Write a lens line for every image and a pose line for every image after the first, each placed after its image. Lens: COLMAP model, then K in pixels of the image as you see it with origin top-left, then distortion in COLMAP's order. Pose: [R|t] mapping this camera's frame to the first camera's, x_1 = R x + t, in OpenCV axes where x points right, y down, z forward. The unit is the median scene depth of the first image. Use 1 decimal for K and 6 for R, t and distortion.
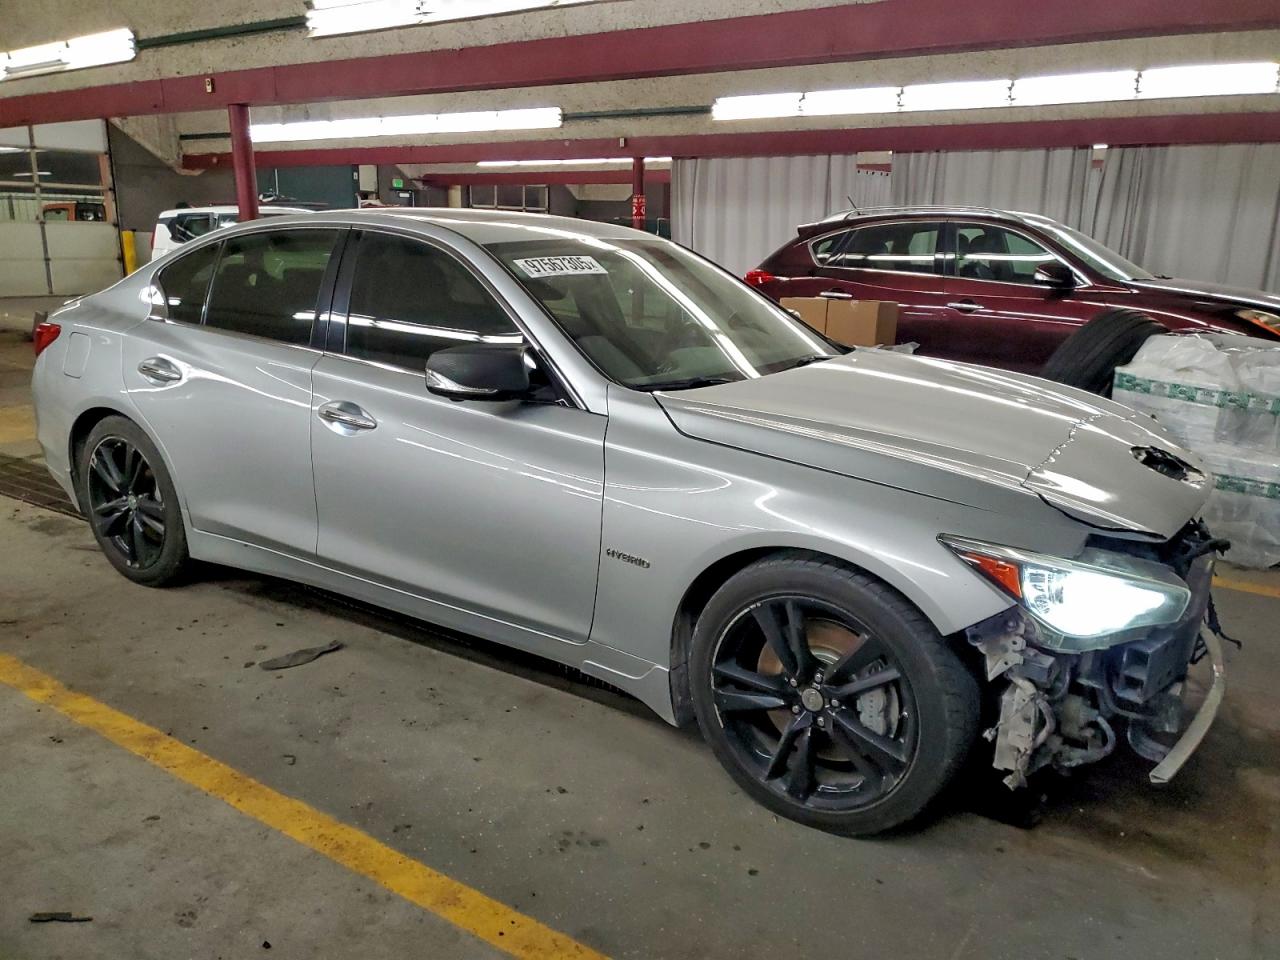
lens RADIAL K [[946.9, 0, 646.2], [0, 946.9, 476.1], [0, 0, 1]] dist [0.005272, 0.007641]
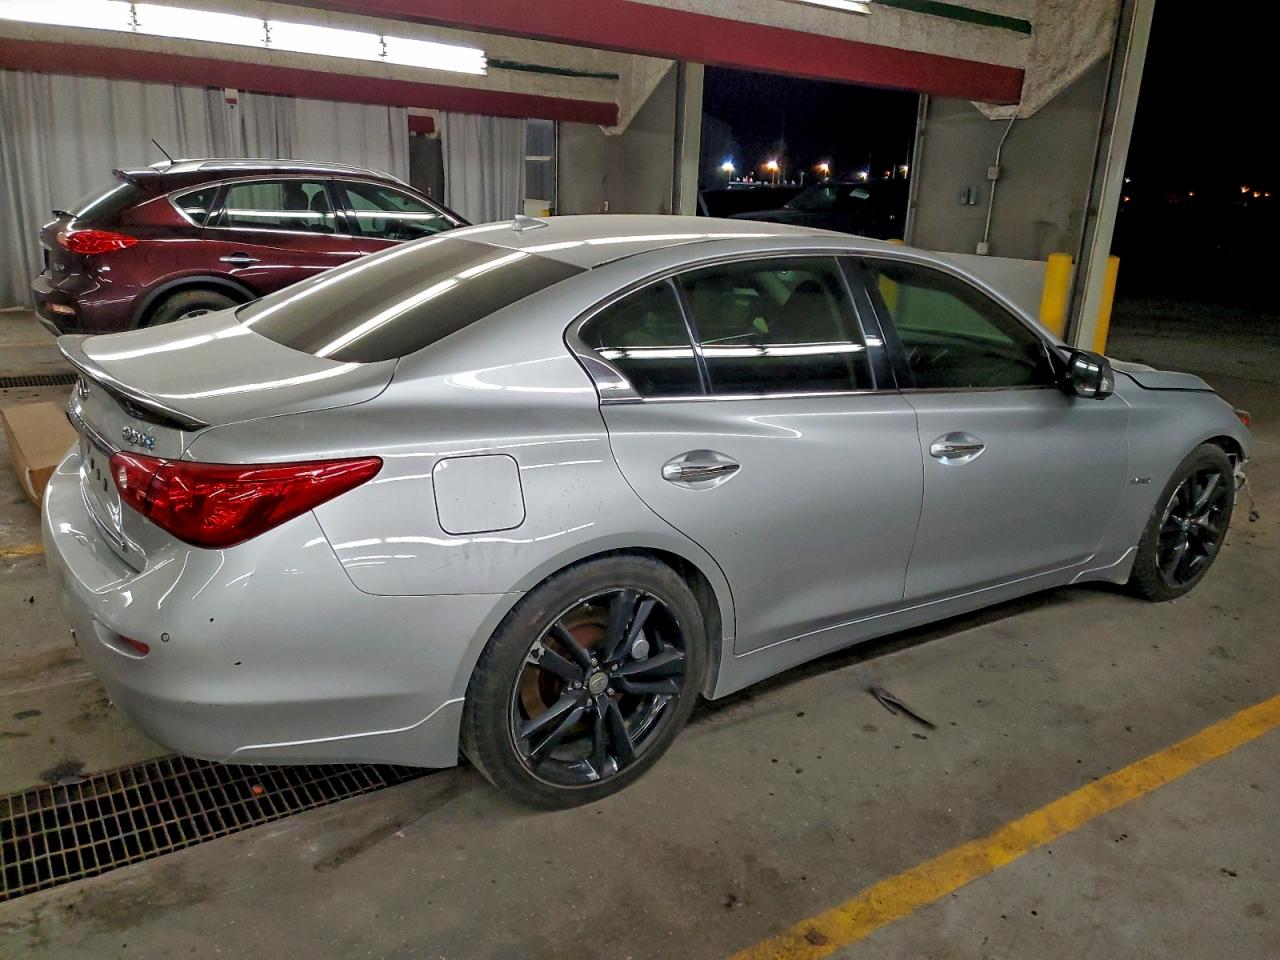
lens RADIAL K [[946.9, 0, 673.7], [0, 946.9, 477.4], [0, 0, 1]] dist [0.005272, 0.007641]
pose [[0.414094, -0.259024, 0.872601, -1.223428], [0.193196, 0.961824, 0.193828, -0.258166], [-0.889495, 0.088320, 0.448329, 0.764418]]
